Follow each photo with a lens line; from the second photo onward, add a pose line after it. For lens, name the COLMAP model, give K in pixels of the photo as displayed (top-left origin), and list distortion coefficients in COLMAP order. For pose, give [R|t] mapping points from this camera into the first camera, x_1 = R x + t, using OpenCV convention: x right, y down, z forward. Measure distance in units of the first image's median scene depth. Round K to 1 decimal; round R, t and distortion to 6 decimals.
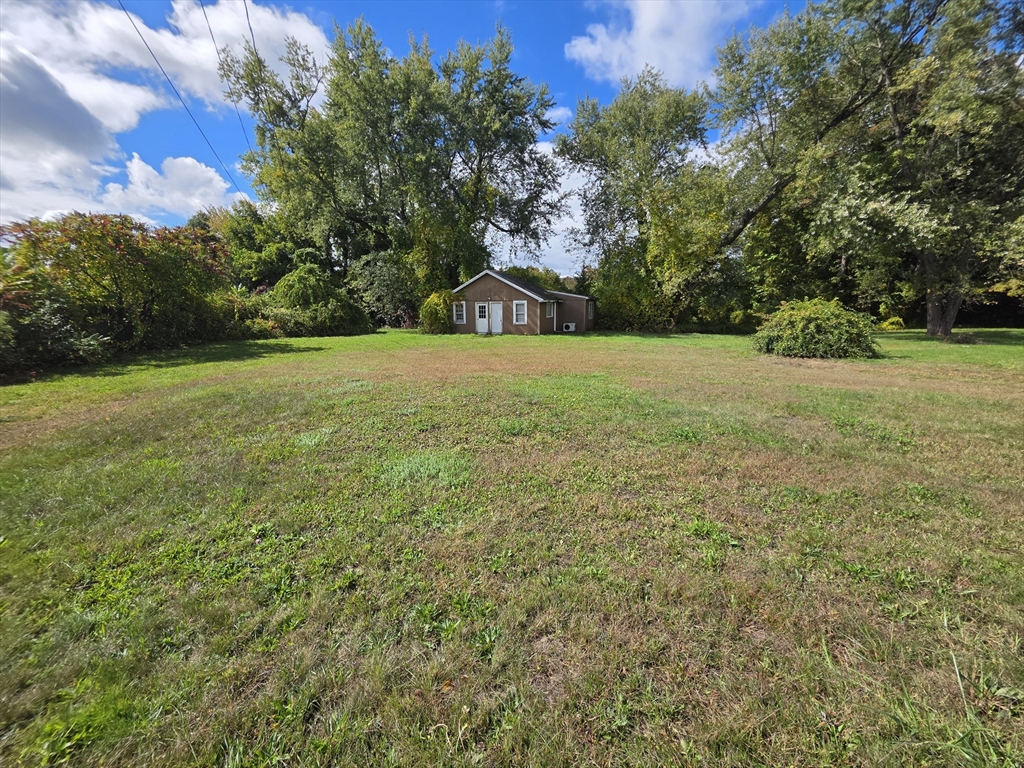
lens RADIAL K [[409.6, 0, 507.5], [0, 409.6, 386.4], [0, 0, 1]] dist [0.001131, -0.000755]
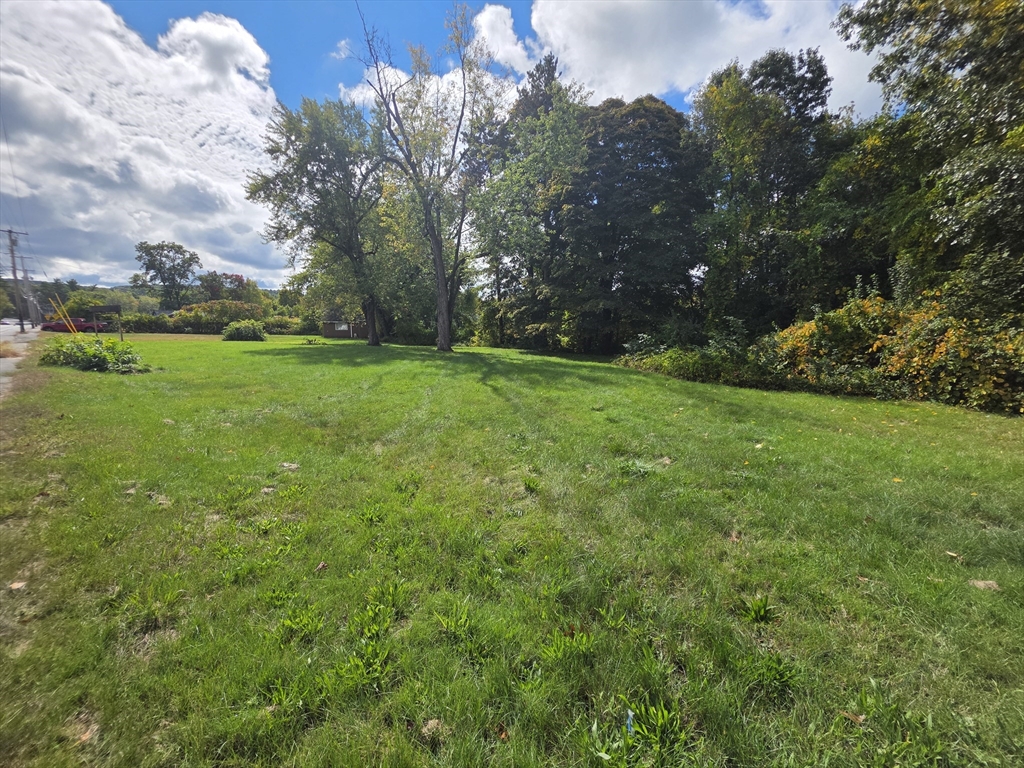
lens RADIAL K [[409.6, 0, 507.5], [0, 409.6, 386.4], [0, 0, 1]] dist [0.001131, -0.000755]
pose [[0.624835, 0.122194, -0.771136, 2.278949], [-0.170814, 0.985144, 0.017699, -0.073464], [0.761843, 0.120662, 0.636425, 0.378281]]
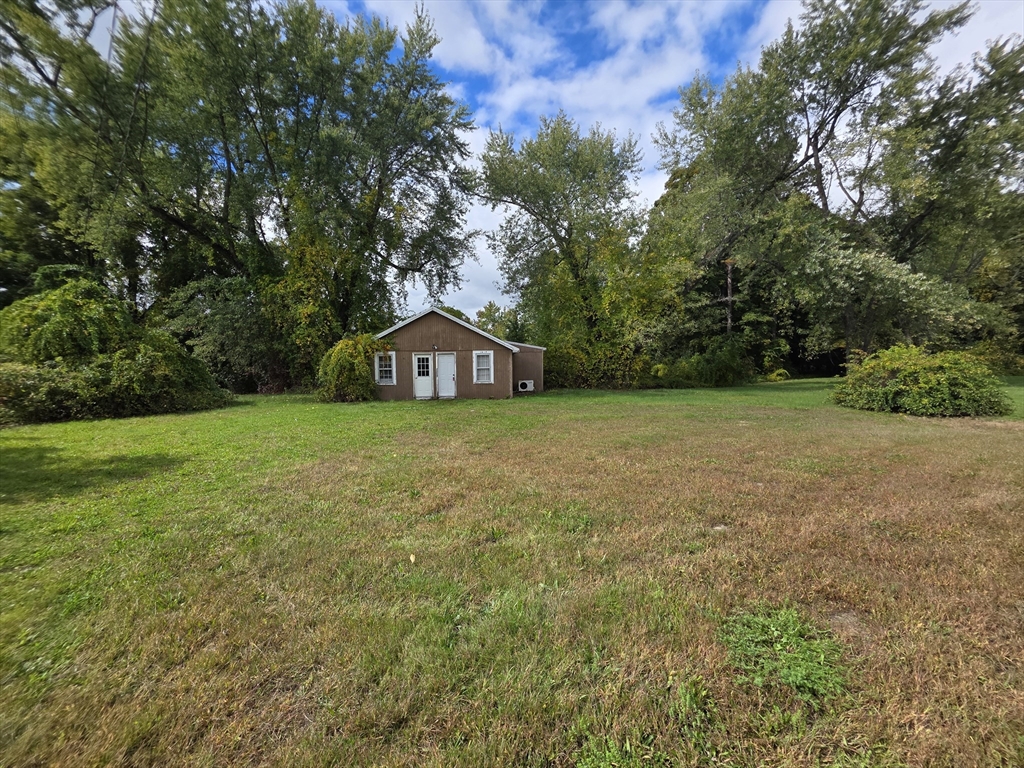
lens RADIAL K [[409.6, 0, 507.5], [0, 409.6, 386.4], [0, 0, 1]] dist [0.001131, -0.000755]
pose [[0.916026, -0.026645, 0.400232, -0.205597], [0.081509, 0.989339, -0.120688, -0.056509], [-0.392750, 0.143176, 0.908432, 0.331716]]
